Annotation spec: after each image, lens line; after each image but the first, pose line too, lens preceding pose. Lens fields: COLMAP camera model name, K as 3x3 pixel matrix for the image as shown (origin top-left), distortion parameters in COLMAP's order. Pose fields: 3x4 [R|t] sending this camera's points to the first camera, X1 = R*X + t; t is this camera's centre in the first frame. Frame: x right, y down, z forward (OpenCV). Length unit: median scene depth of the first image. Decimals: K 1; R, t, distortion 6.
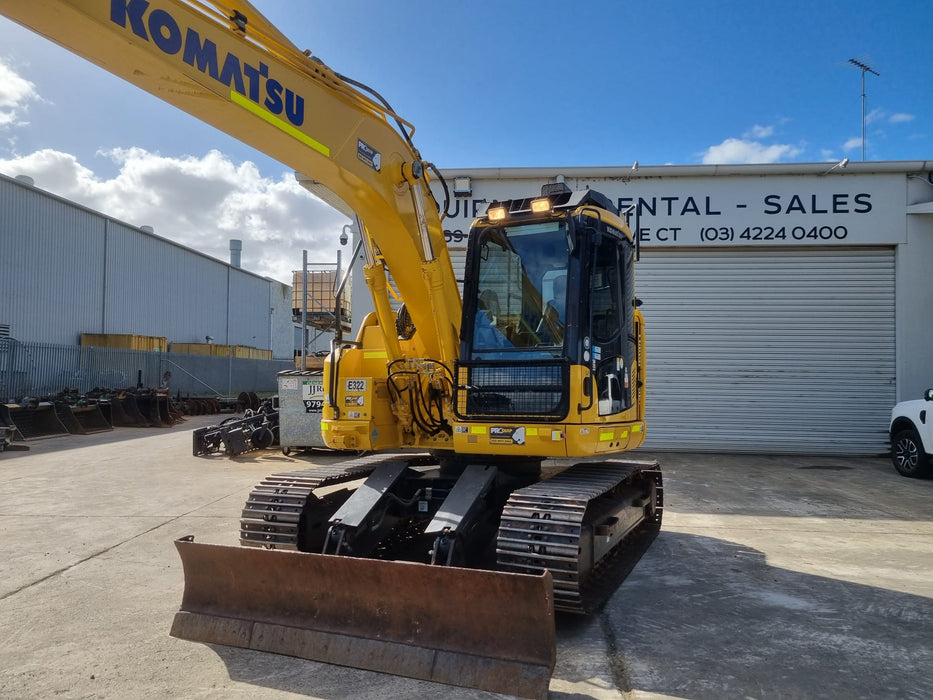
lens RADIAL K [[703.0, 0, 458.9], [0, 703.0, 352.6], [0, 0, 1]] dist [0.060048, -0.039130]
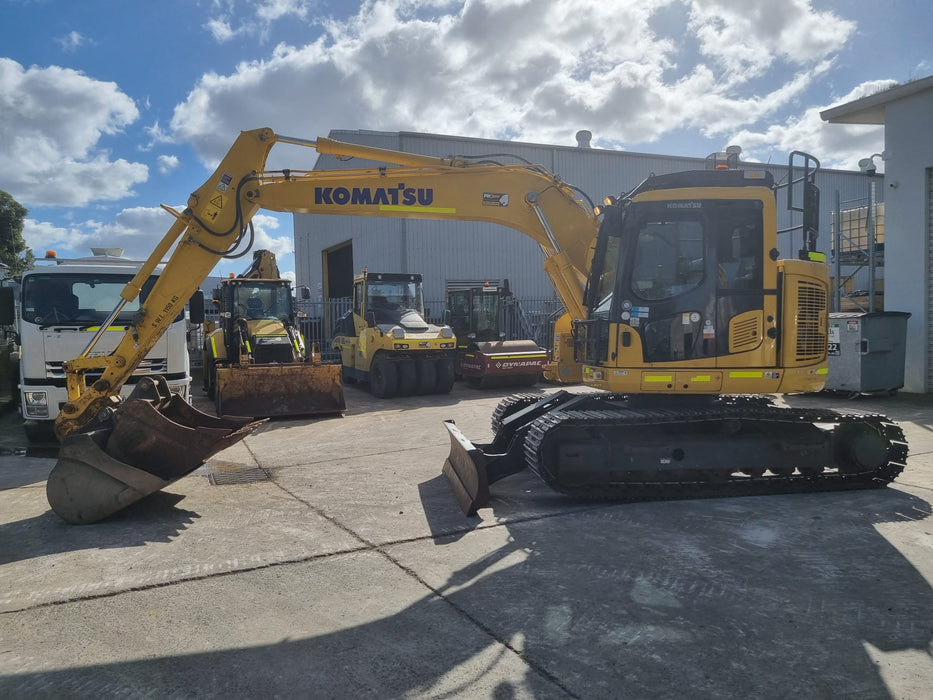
lens RADIAL K [[703.0, 0, 458.9], [0, 703.0, 352.6], [0, 0, 1]] dist [0.060048, -0.039130]
pose [[0.489903, 0.009620, -0.871724, 0.904103], [0.068999, 0.996374, 0.049773, -0.010233], [0.869042, -0.084532, 0.487463, 0.076444]]
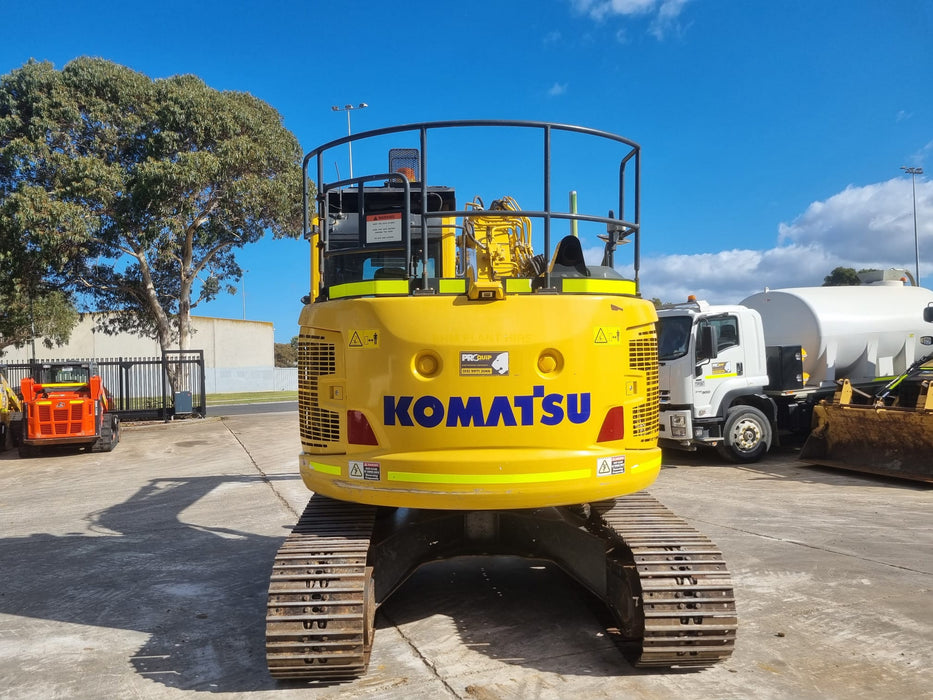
lens RADIAL K [[694.4, 0, 450.8], [0, 694.4, 361.0], [0, 0, 1]] dist [0.034047, -0.005342]
pose [[-0.894903, 0.004964, -0.446232, 0.441896], [0.033364, 0.997884, -0.055810, 0.044859], [0.445011, -0.064833, -0.893175, 1.707189]]
